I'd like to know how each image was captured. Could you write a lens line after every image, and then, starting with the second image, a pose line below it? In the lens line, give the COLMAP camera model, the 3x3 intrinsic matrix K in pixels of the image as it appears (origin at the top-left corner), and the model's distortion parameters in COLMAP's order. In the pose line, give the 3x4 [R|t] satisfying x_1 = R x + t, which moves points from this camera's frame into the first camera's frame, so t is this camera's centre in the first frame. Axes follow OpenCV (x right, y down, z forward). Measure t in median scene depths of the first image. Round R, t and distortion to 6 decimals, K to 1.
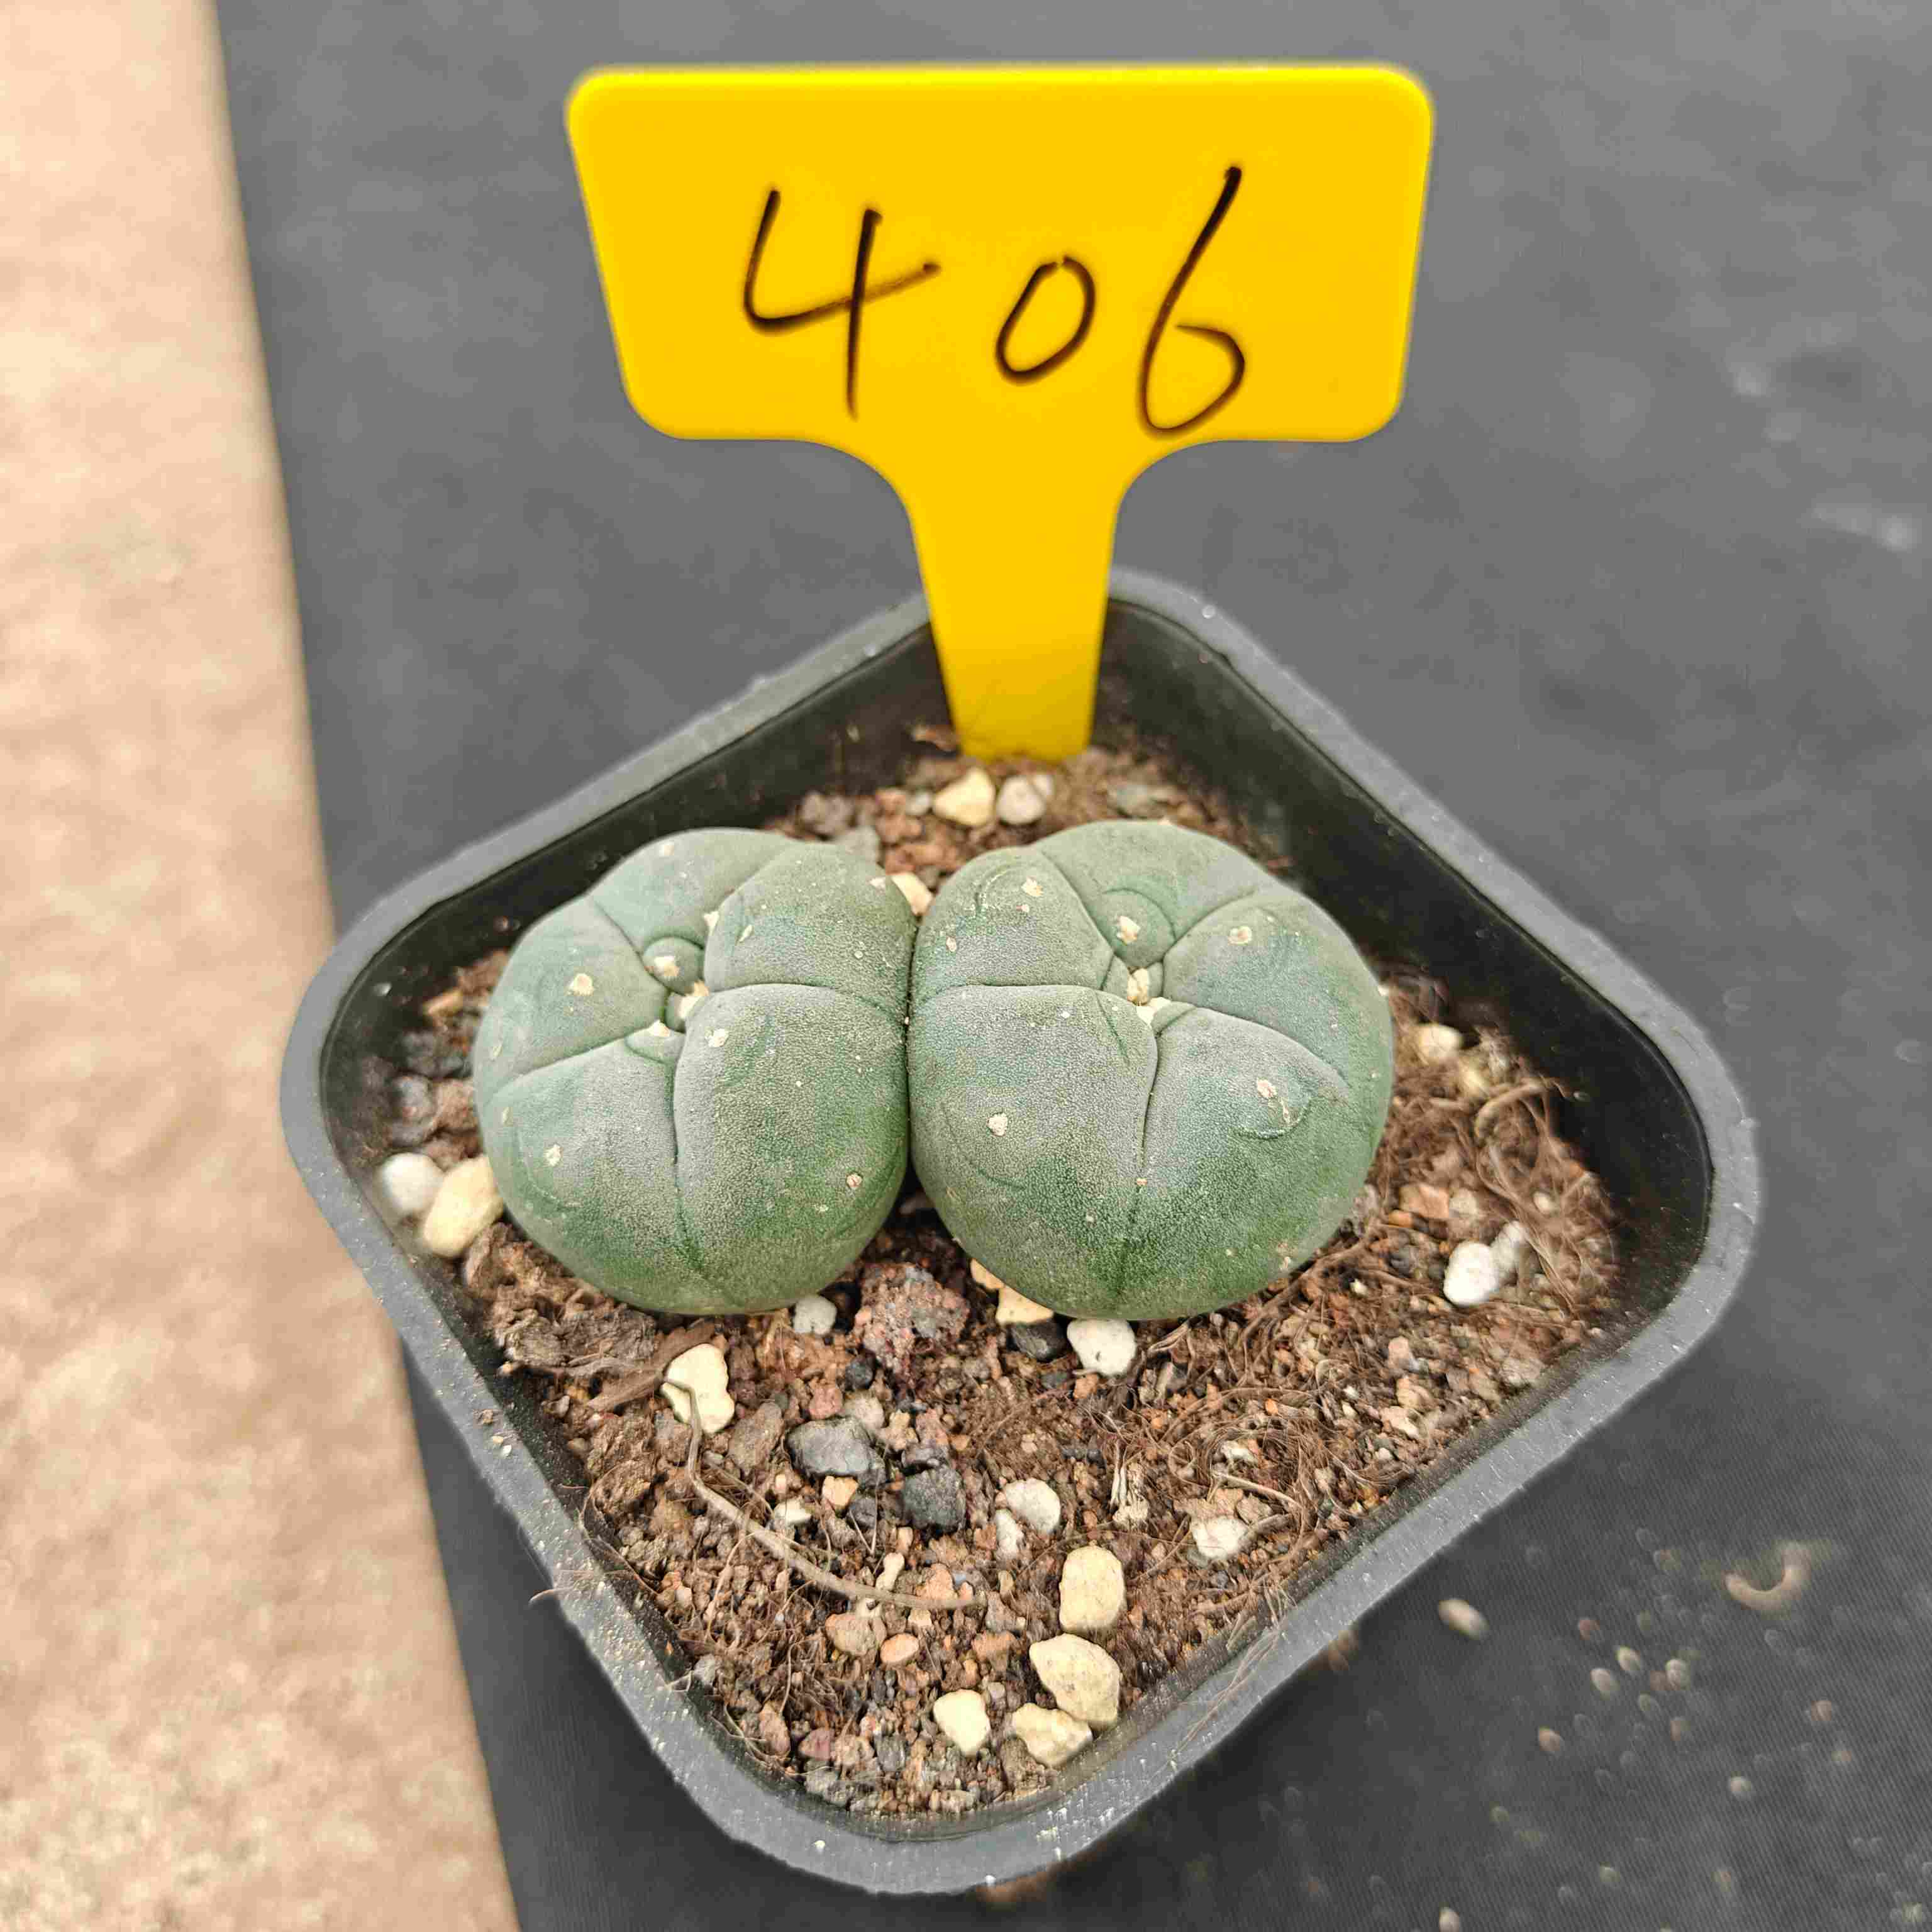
lens RADIAL K [[1995.4, 0, 999.6], [0, 1995.4, 1005.8], [0, 0, 1]] dist [-0.044280, 0.029814]
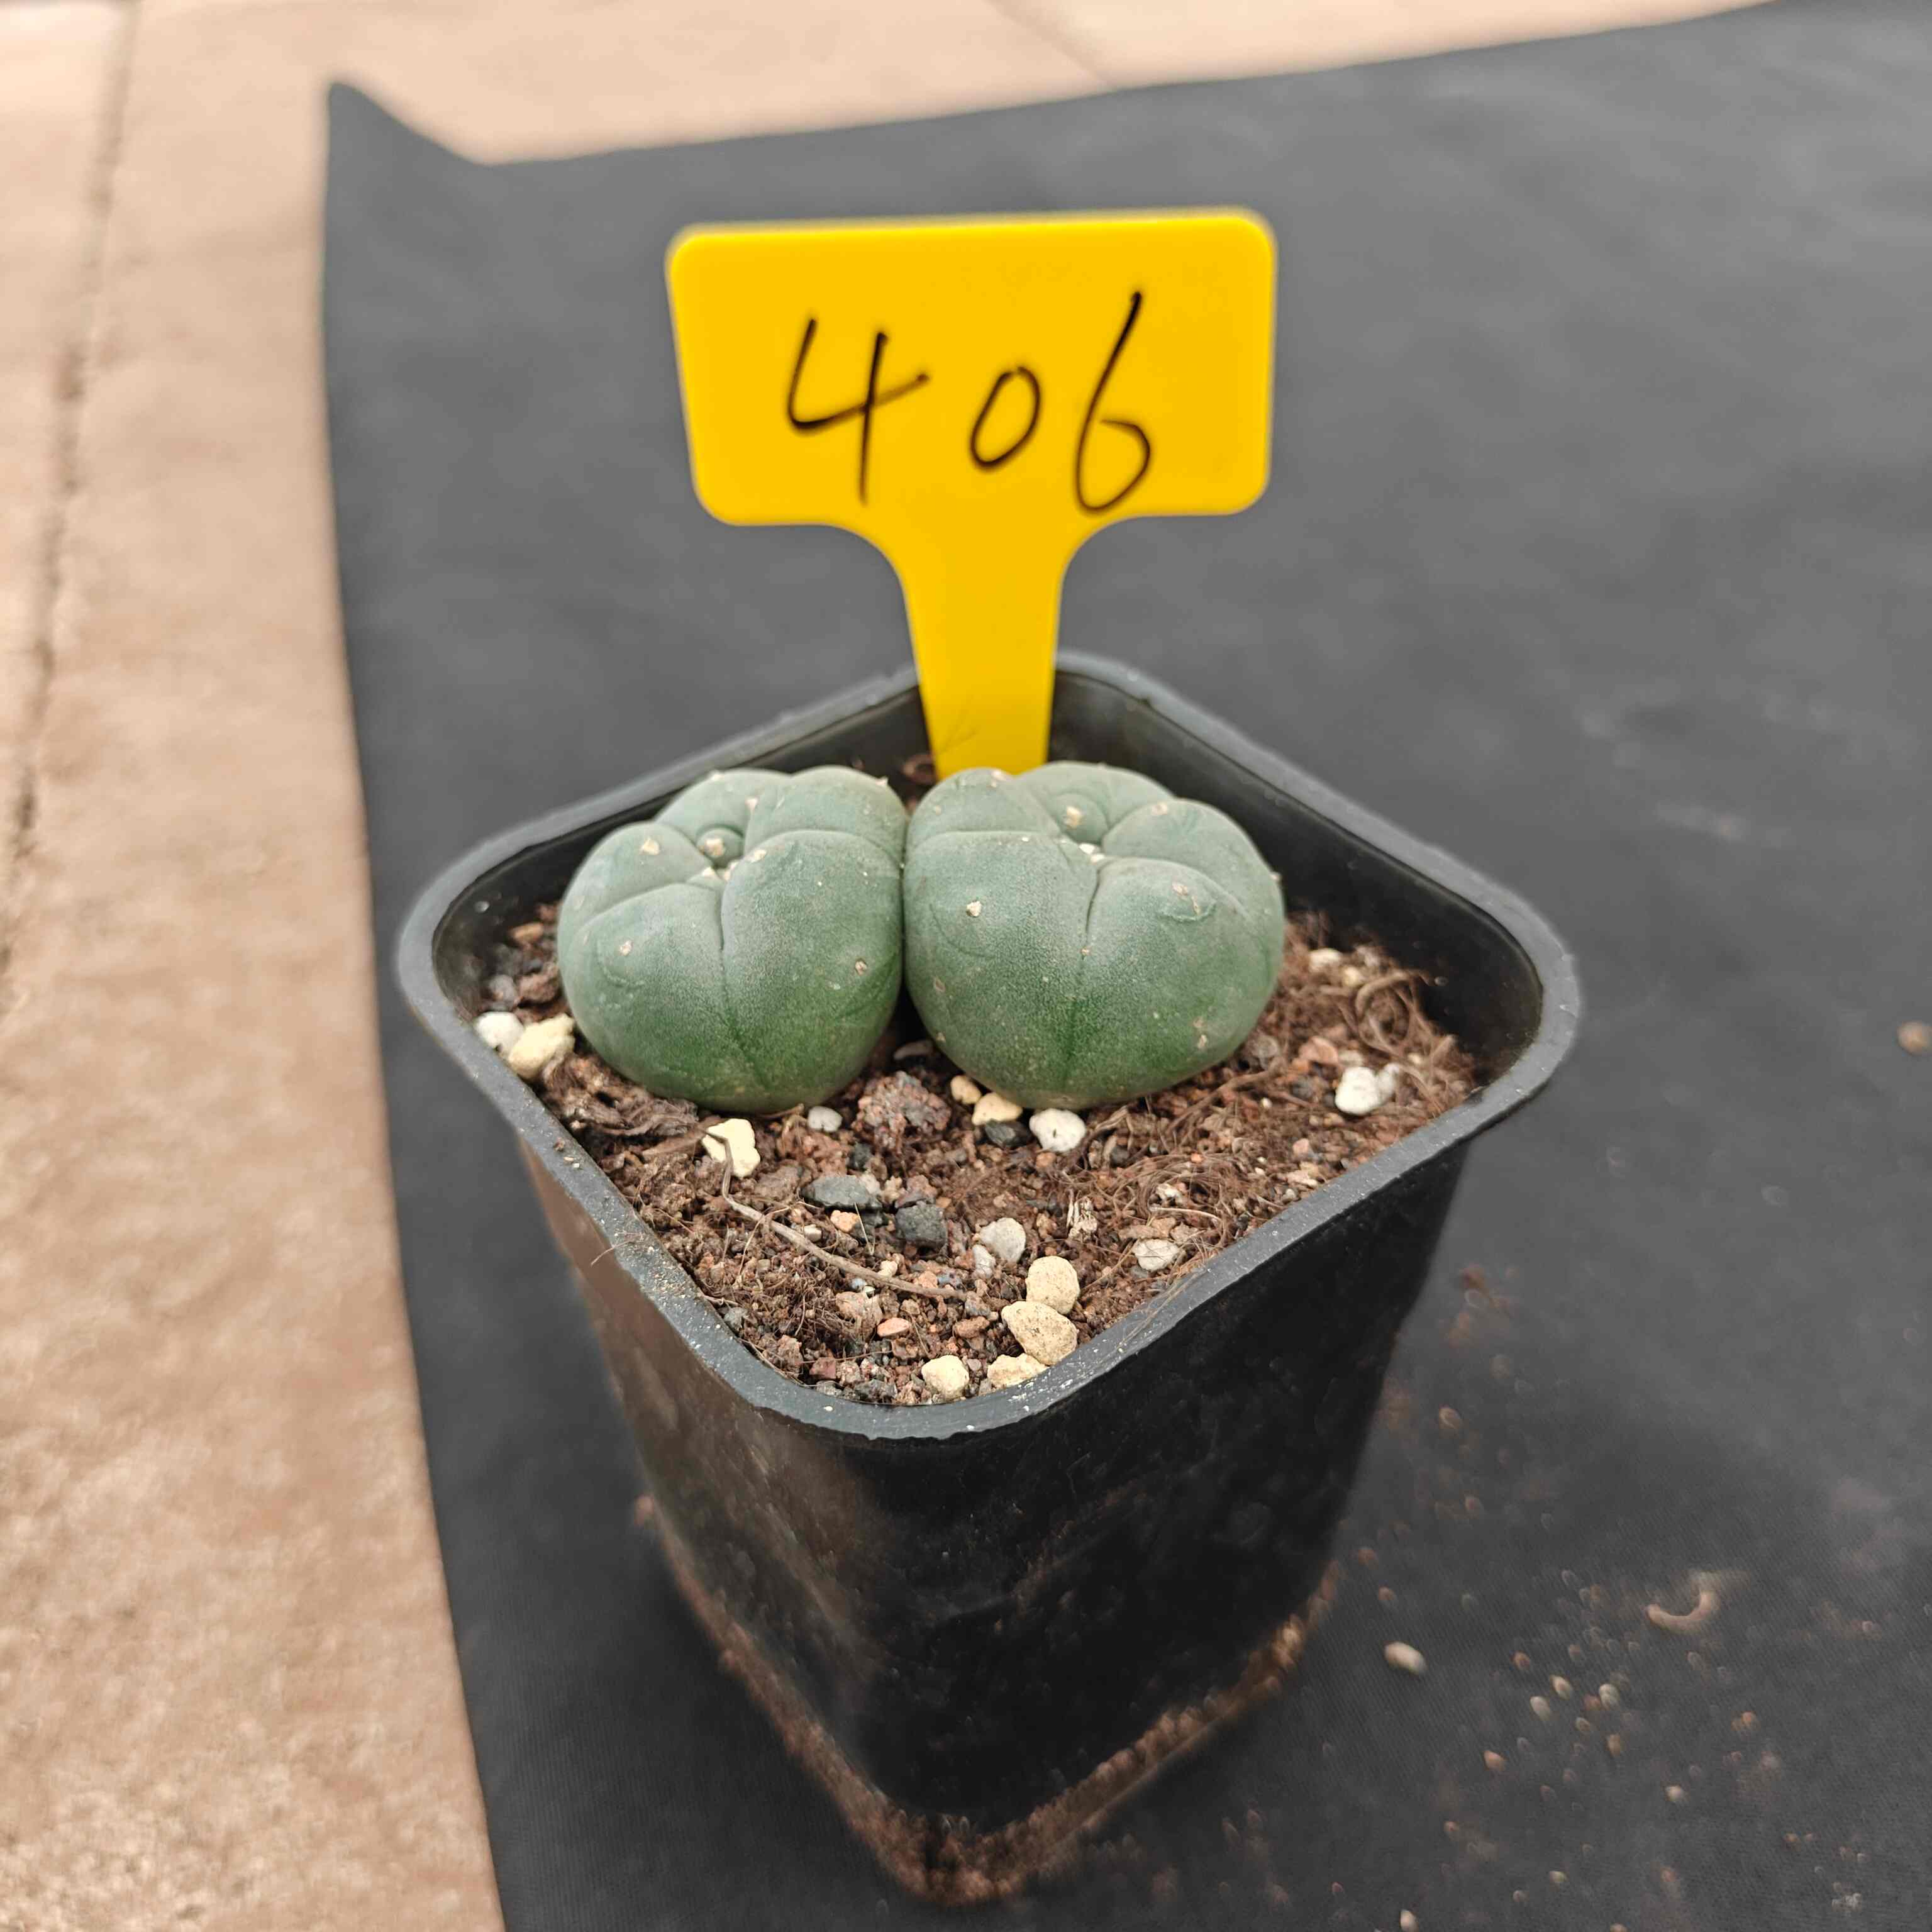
lens RADIAL K [[1931.3, 0, 974.5], [0, 1931.3, 961.5], [0, 0, 1]] dist [-0.003486, -0.019427]
pose [[0.999982, -0.001853, 0.005674, -0.006807], [0.003483, 0.953096, -0.302648, 0.425670], [-0.004847, 0.302663, 0.953085, -0.166316]]
